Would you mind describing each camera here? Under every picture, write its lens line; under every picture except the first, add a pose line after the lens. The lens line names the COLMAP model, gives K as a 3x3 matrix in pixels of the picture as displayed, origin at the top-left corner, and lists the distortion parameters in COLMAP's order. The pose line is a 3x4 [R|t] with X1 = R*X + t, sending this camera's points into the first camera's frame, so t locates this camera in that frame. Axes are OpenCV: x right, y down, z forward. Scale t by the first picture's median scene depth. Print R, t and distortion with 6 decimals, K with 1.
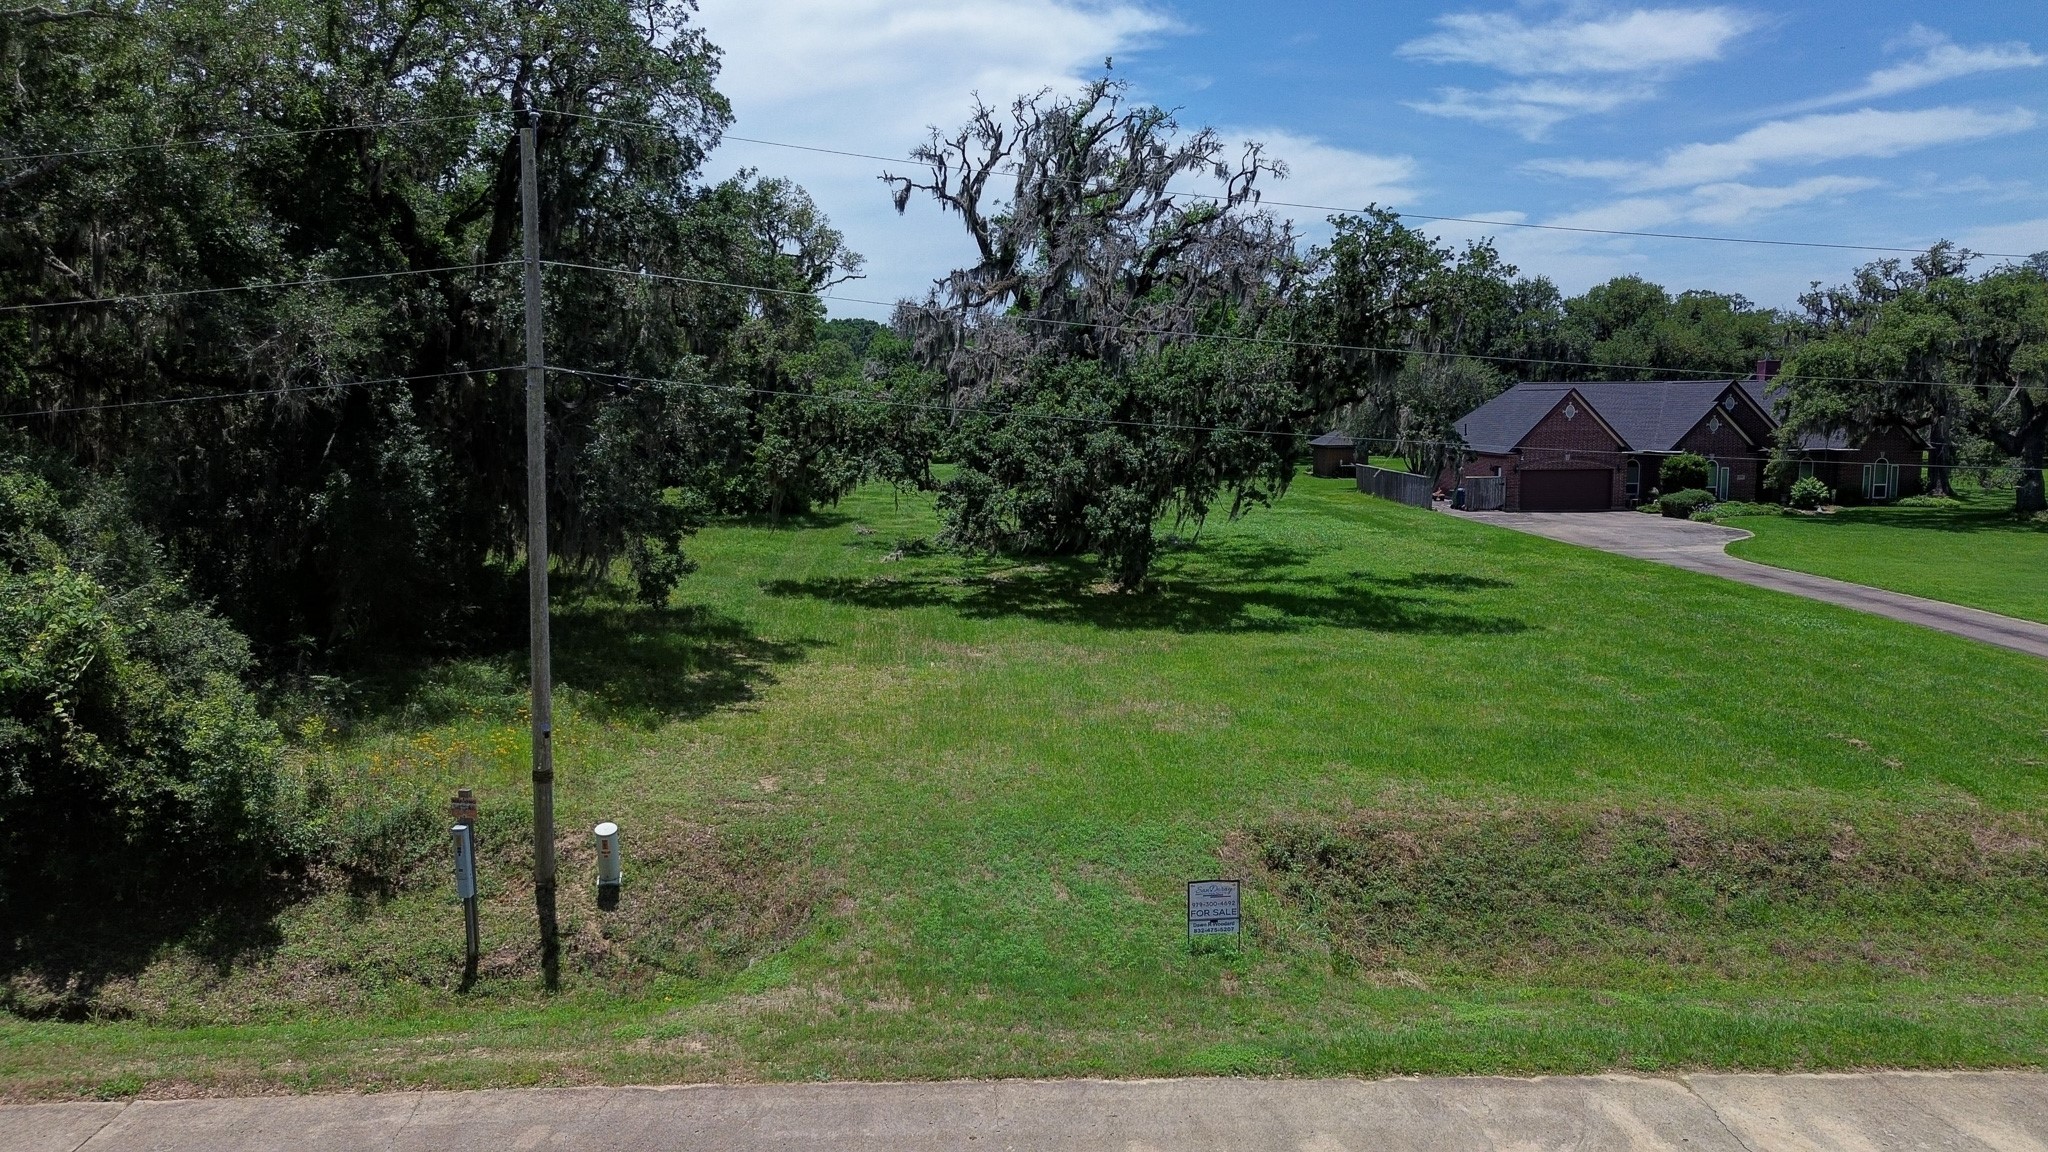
lens RADIAL K [[1426.0, 0, 1024.0], [0, 1426.0, 576.0], [0, 0, 1]] dist [0.044275, -0.000941]
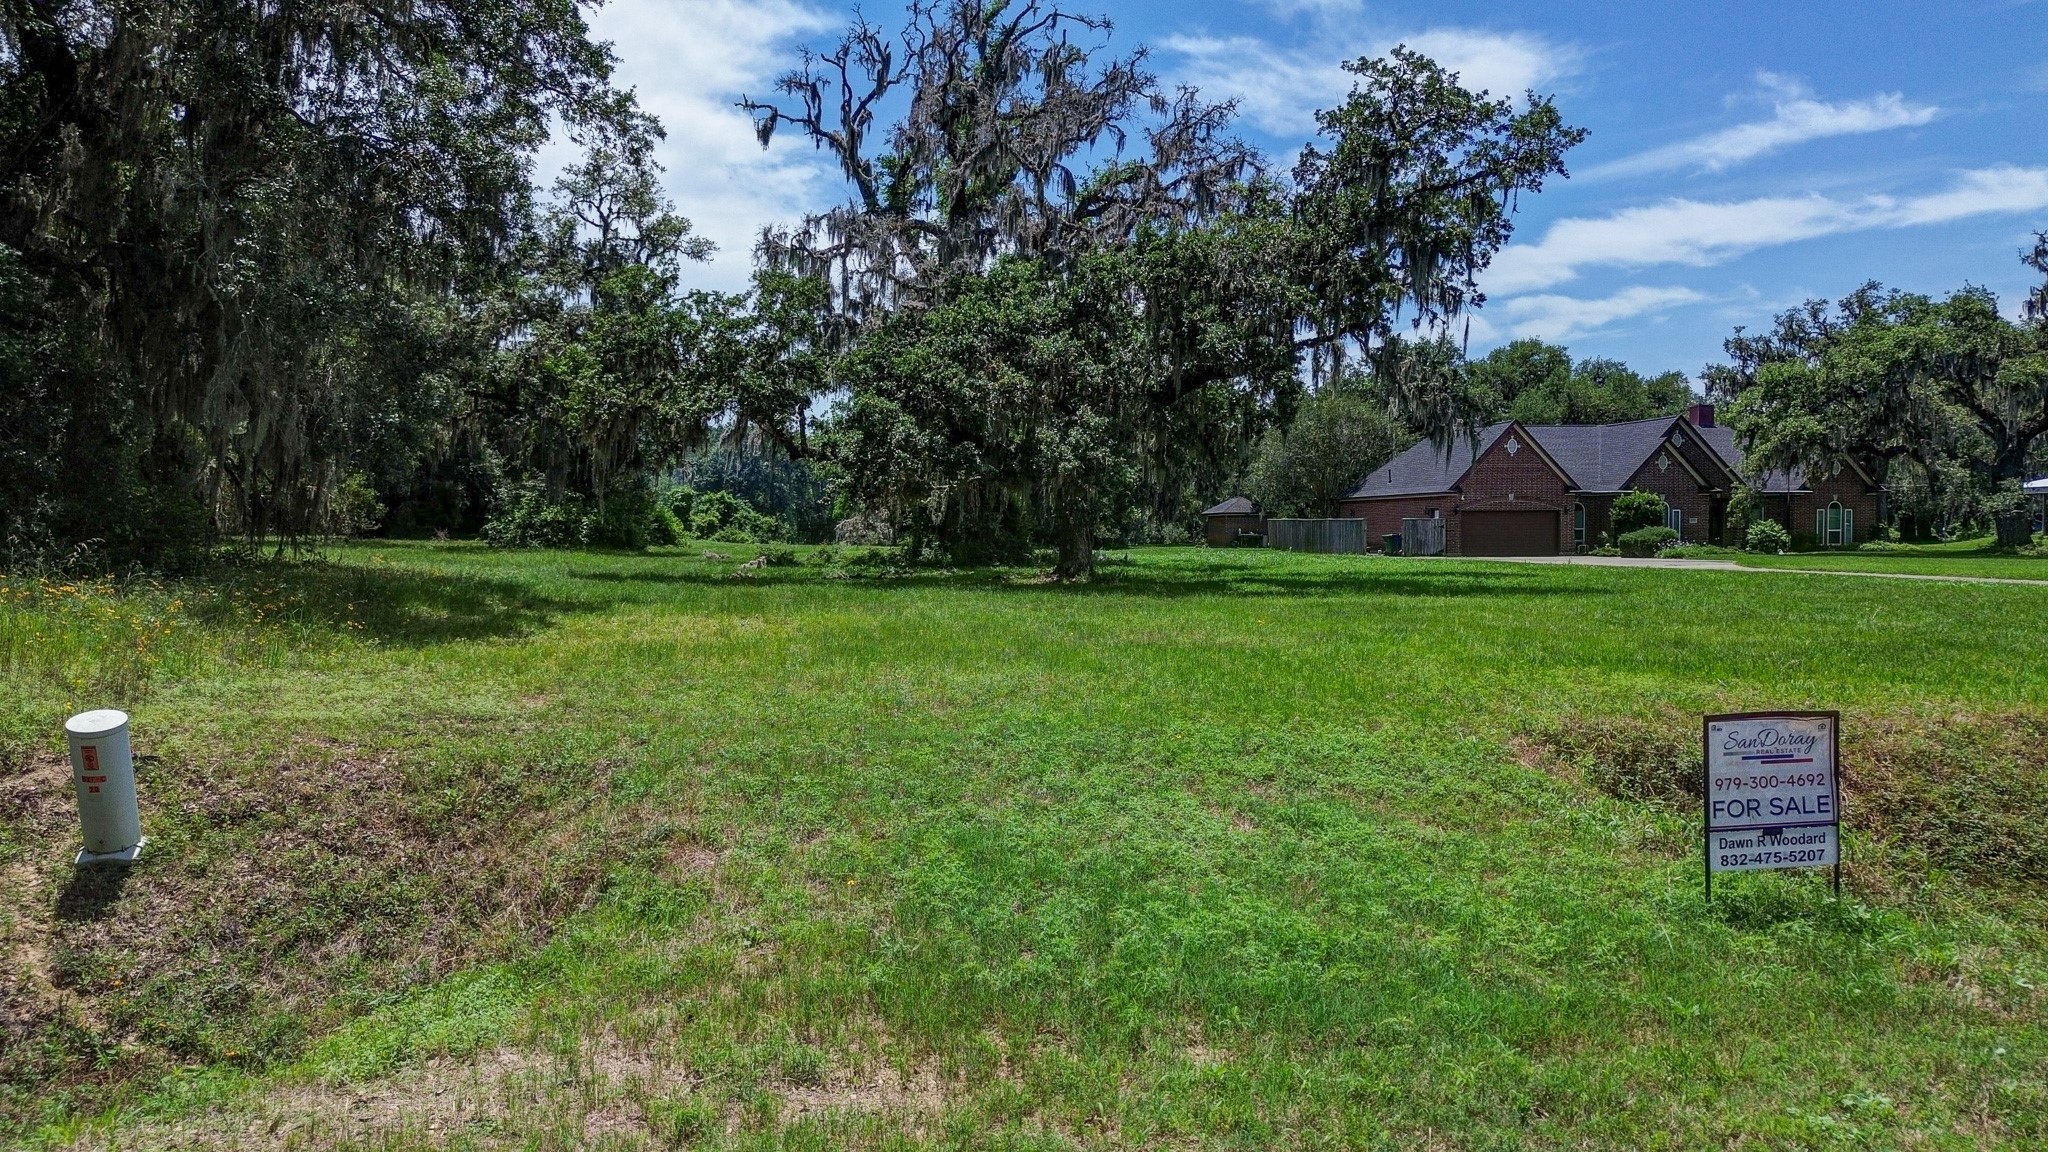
lens RADIAL K [[1427.7, 0, 1024.0], [0, 1427.7, 576.0], [0, 0, 1]] dist [0.029086, 0.000525]
pose [[0.994274, 0.001268, 0.106849, -0.026401], [0.008814, 0.995549, -0.093833, 0.064613], [-0.106492, 0.094237, 0.989838, 0.204598]]
